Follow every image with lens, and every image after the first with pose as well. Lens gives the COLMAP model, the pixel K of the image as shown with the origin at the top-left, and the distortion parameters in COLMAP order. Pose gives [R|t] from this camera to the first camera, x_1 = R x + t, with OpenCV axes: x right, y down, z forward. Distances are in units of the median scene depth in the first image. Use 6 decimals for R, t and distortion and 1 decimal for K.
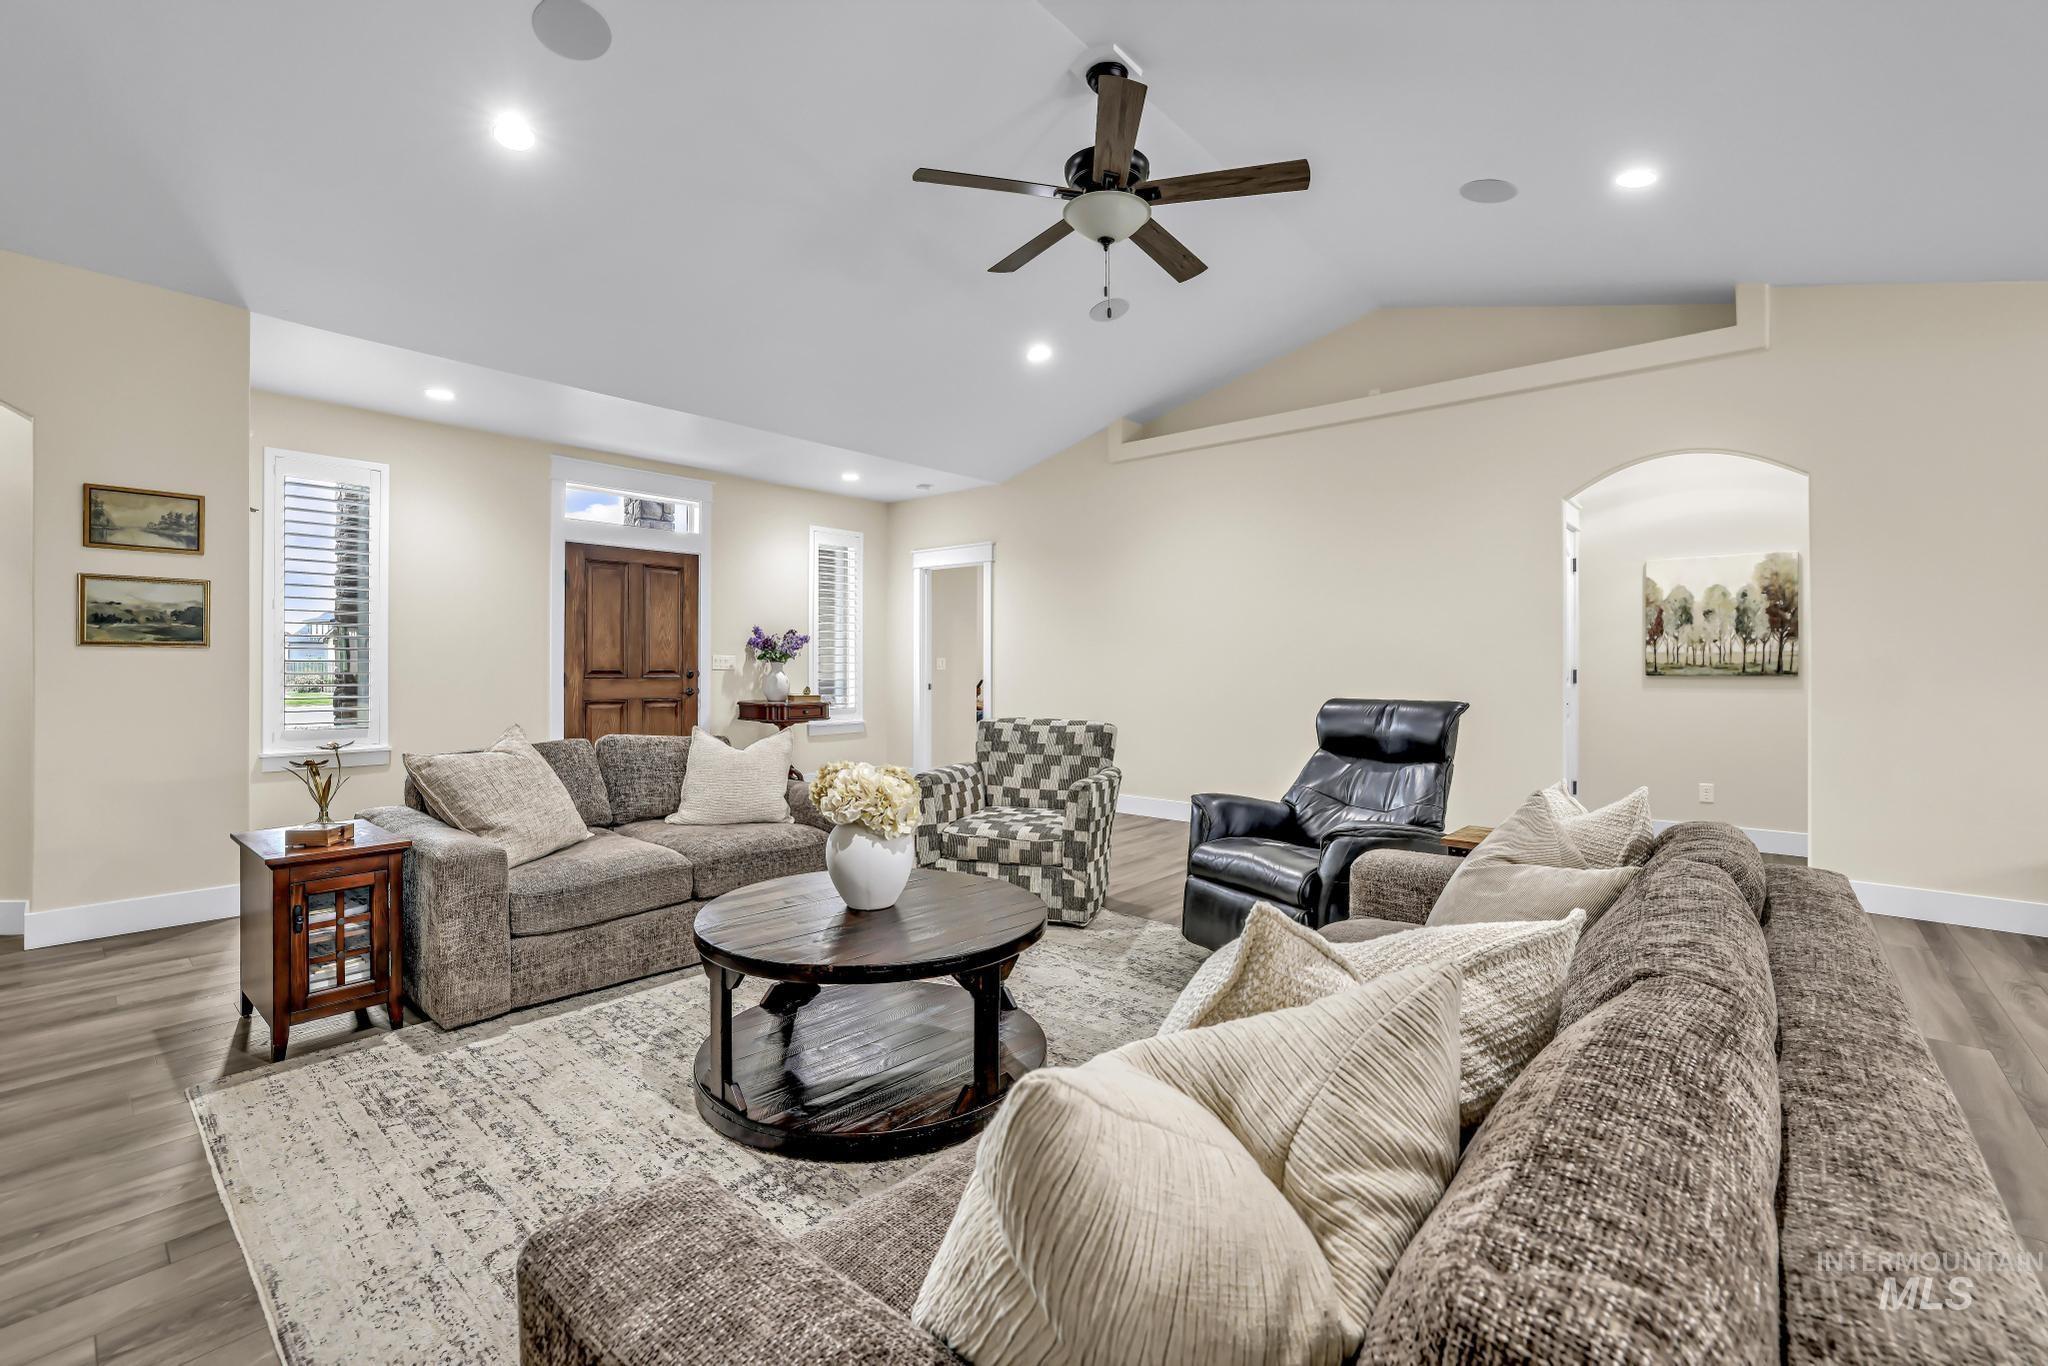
lens RADIAL K [[882.7, 0, 1010.1], [0, 882.7, 661.0], [0, 0, 1]] dist [-0.018947, 0.003838]
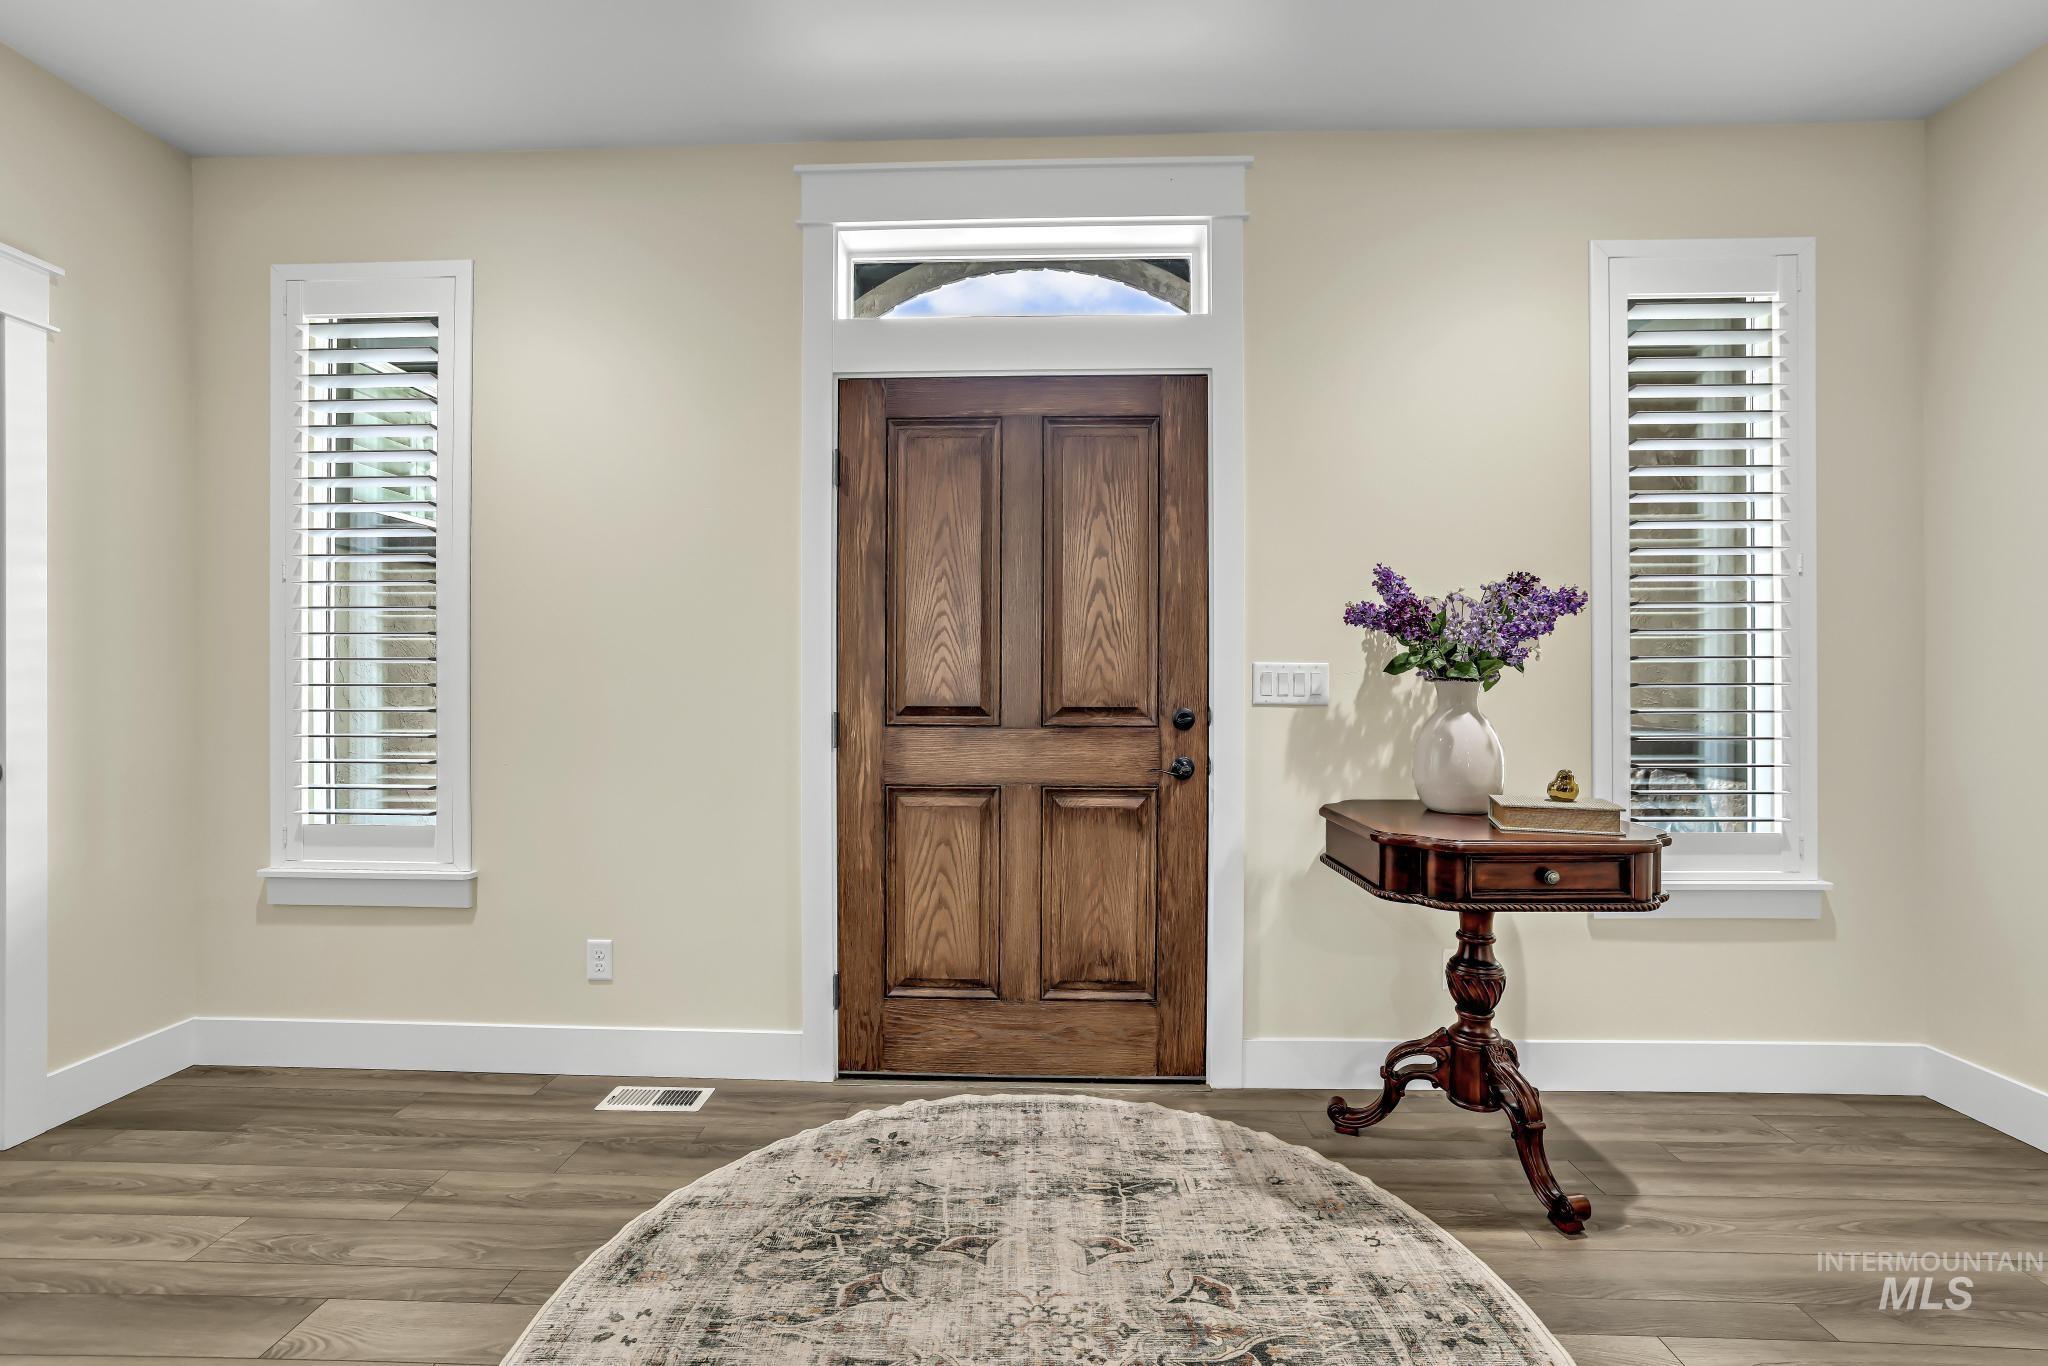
lens RADIAL K [[882.7, 0, 1013.4], [0, 882.7, 692.5], [0, 0, 1]] dist [-0.018947, 0.003838]
pose [[0.644312, -0.007105, -0.764730, -0.155321], [0.005813, 0.999973, -0.004394, 0.006807], [0.764741, -0.001614, 0.644336, 0.804231]]
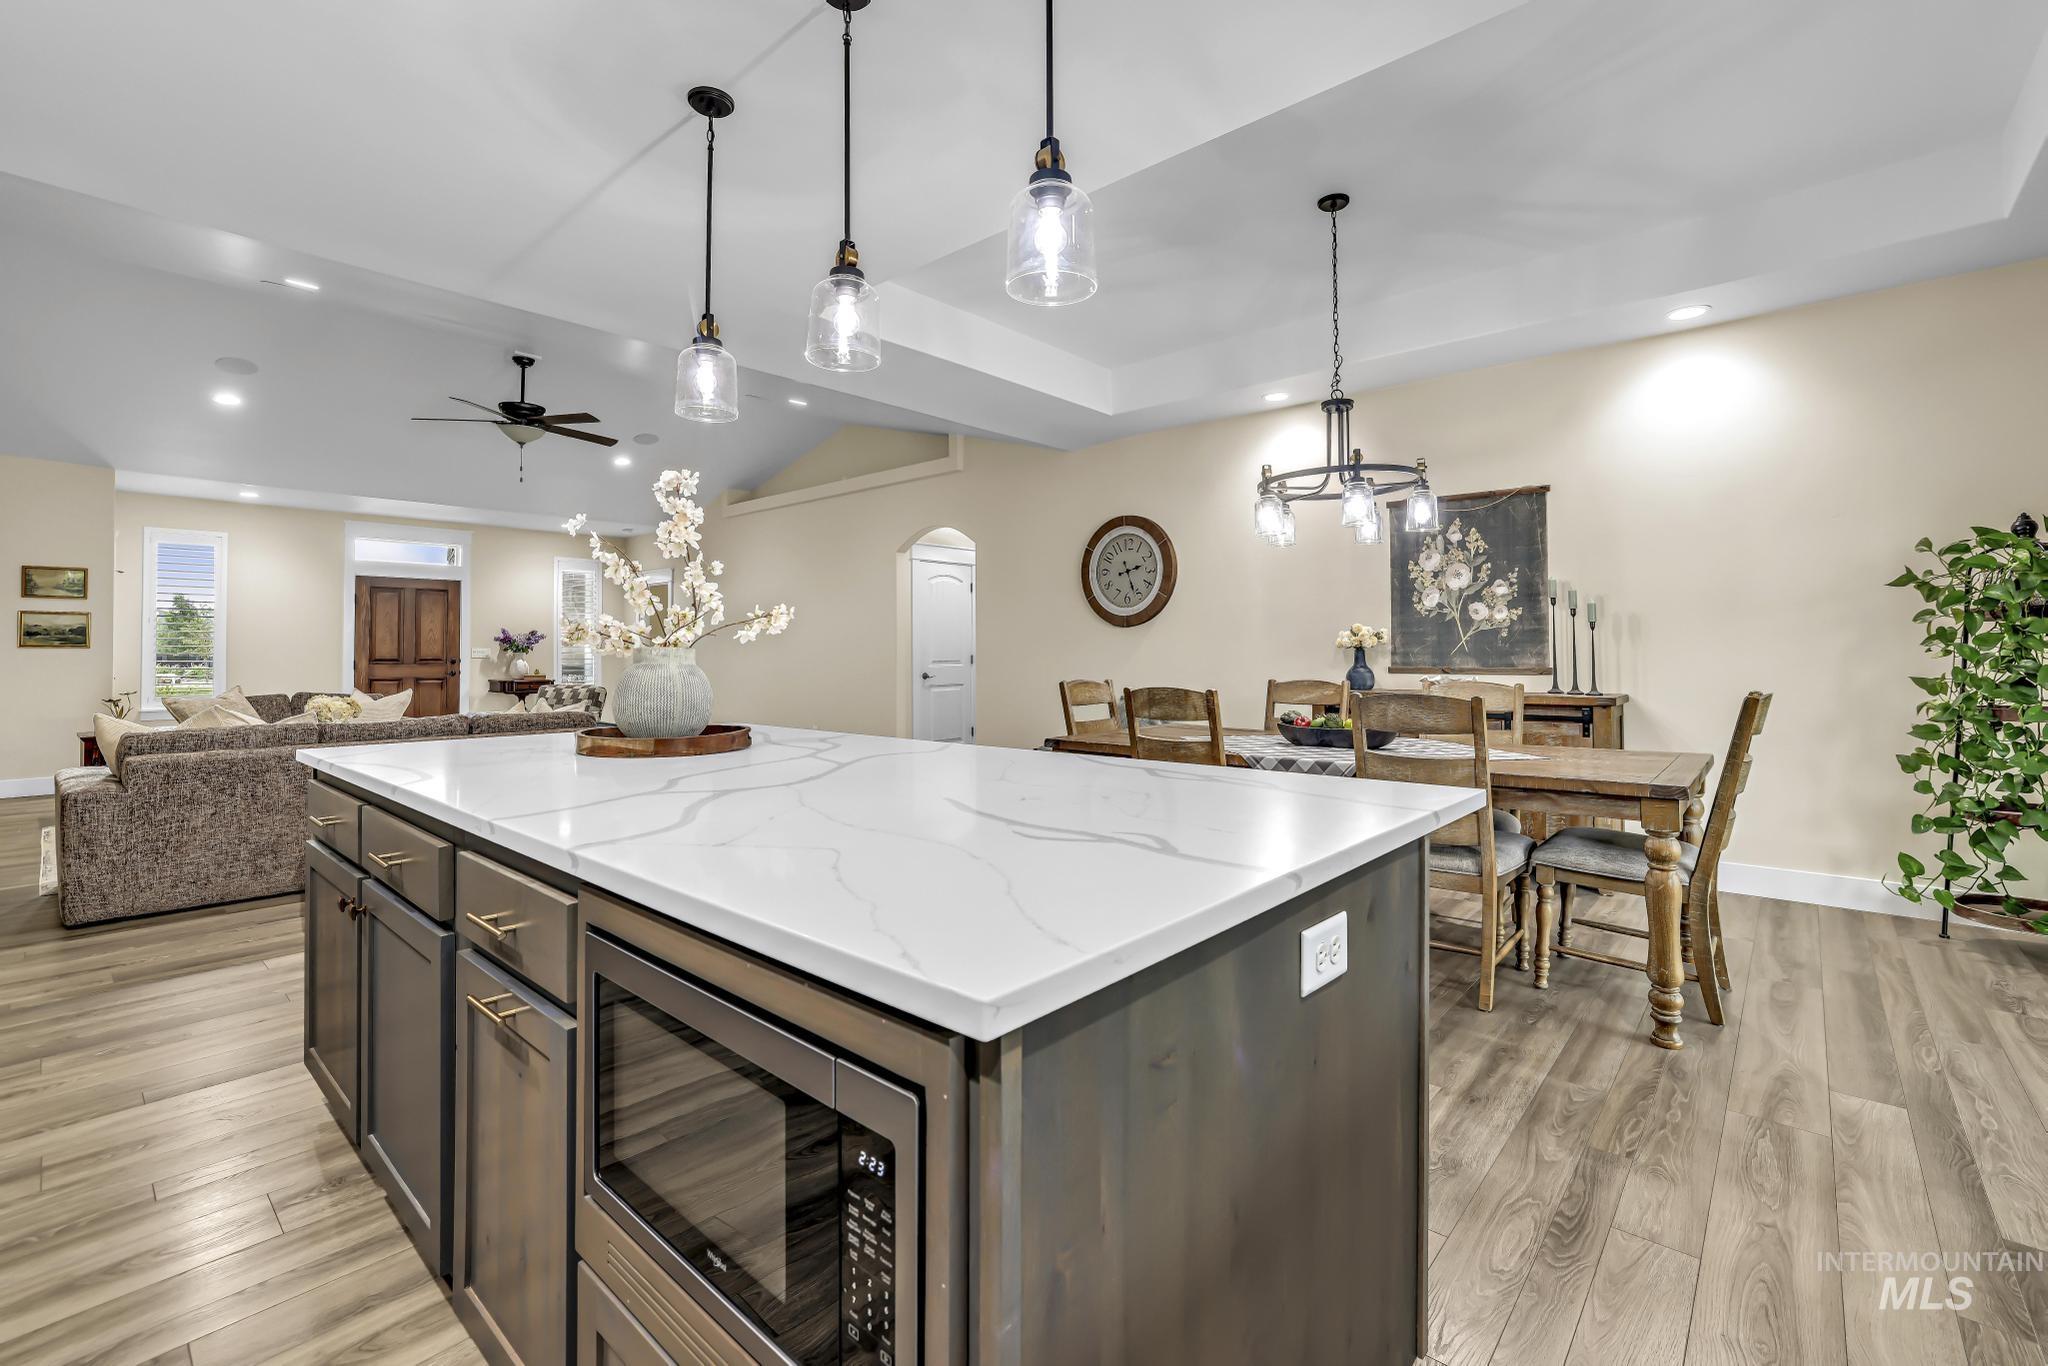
lens RADIAL K [[882.7, 0, 1015.1], [0, 882.7, 633.9], [0, 0, 1]] dist [-0.018947, 0.003838]
pose [[0.999928, -0.009142, -0.007715, 0.661326], [0.009006, 0.999807, -0.017464, 0.003361], [0.007874, 0.017393, 0.999818, -0.522250]]
